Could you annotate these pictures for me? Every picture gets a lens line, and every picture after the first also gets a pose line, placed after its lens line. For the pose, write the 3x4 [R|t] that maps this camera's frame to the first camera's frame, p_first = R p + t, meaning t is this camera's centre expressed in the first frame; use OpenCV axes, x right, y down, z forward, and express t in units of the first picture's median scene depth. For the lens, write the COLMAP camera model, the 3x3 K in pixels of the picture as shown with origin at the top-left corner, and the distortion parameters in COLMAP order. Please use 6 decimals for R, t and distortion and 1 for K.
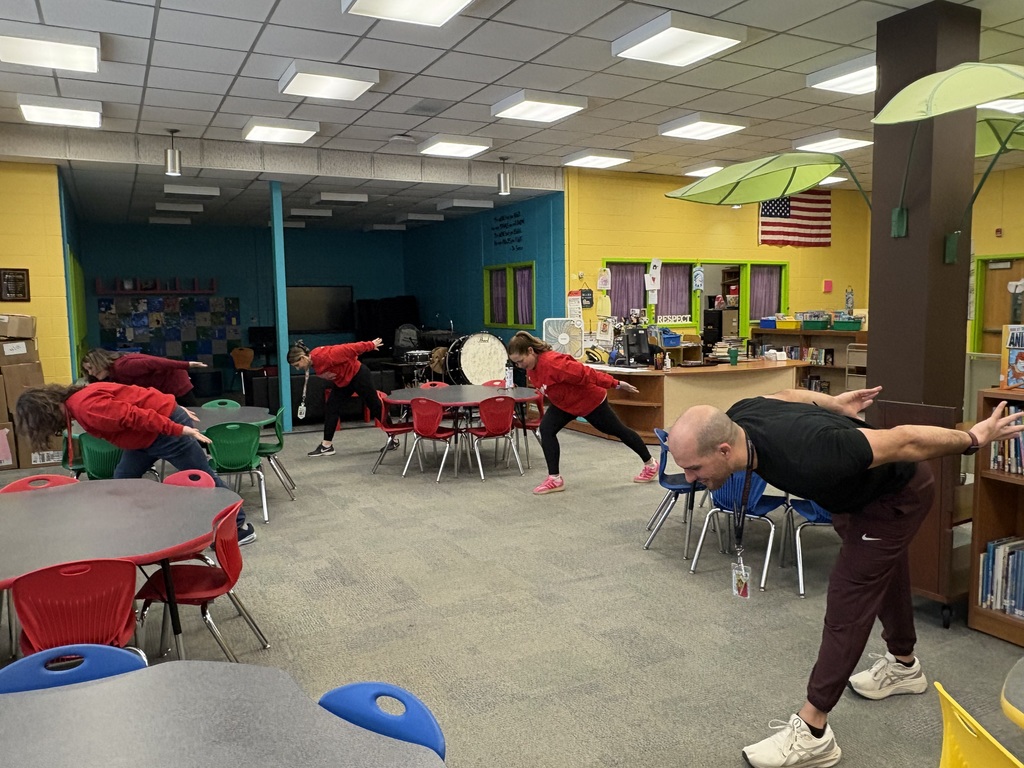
lens RADIAL K [[777.6, 0, 512.1], [0, 777.6, 383.4], [0, 0, 1]] dist [-0.005314, -0.001872]
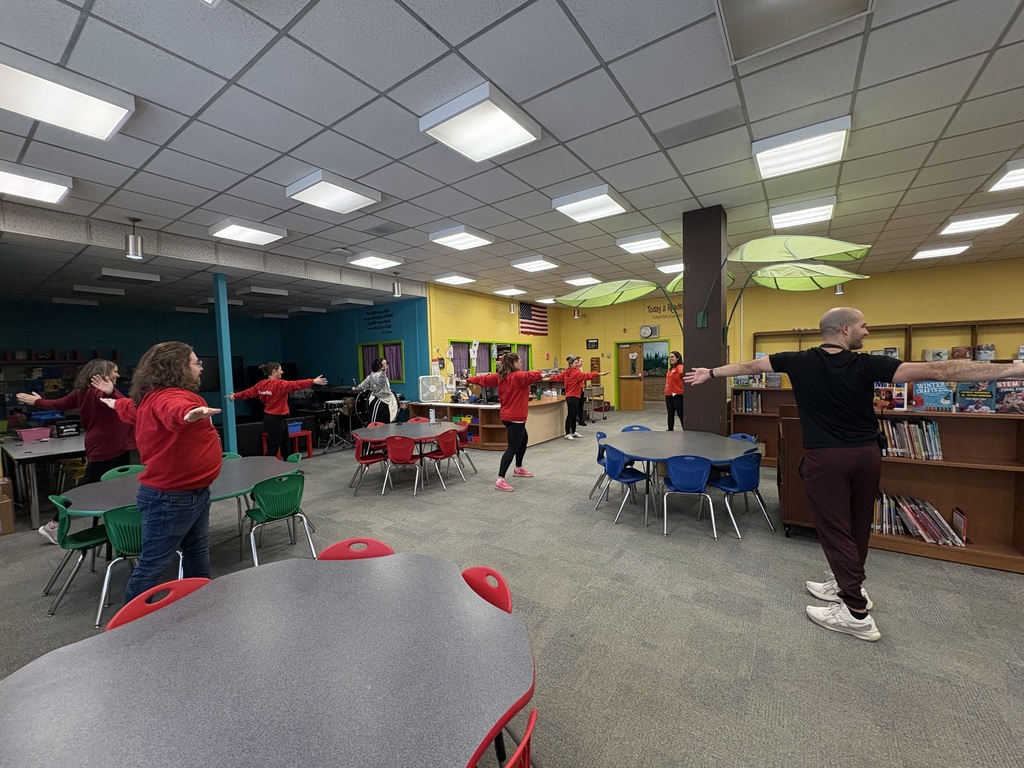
lens RADIAL K [[414.7, 0, 511.8], [0, 414.7, 386.6], [0, 0, 1]] dist [-0.002621, -0.000172]
pose [[0.884992, -0.034518, 0.464324, -0.180341], [0.059786, 0.997417, -0.039803, -0.017354], [-0.461751, 0.062985, 0.884770, 0.167892]]
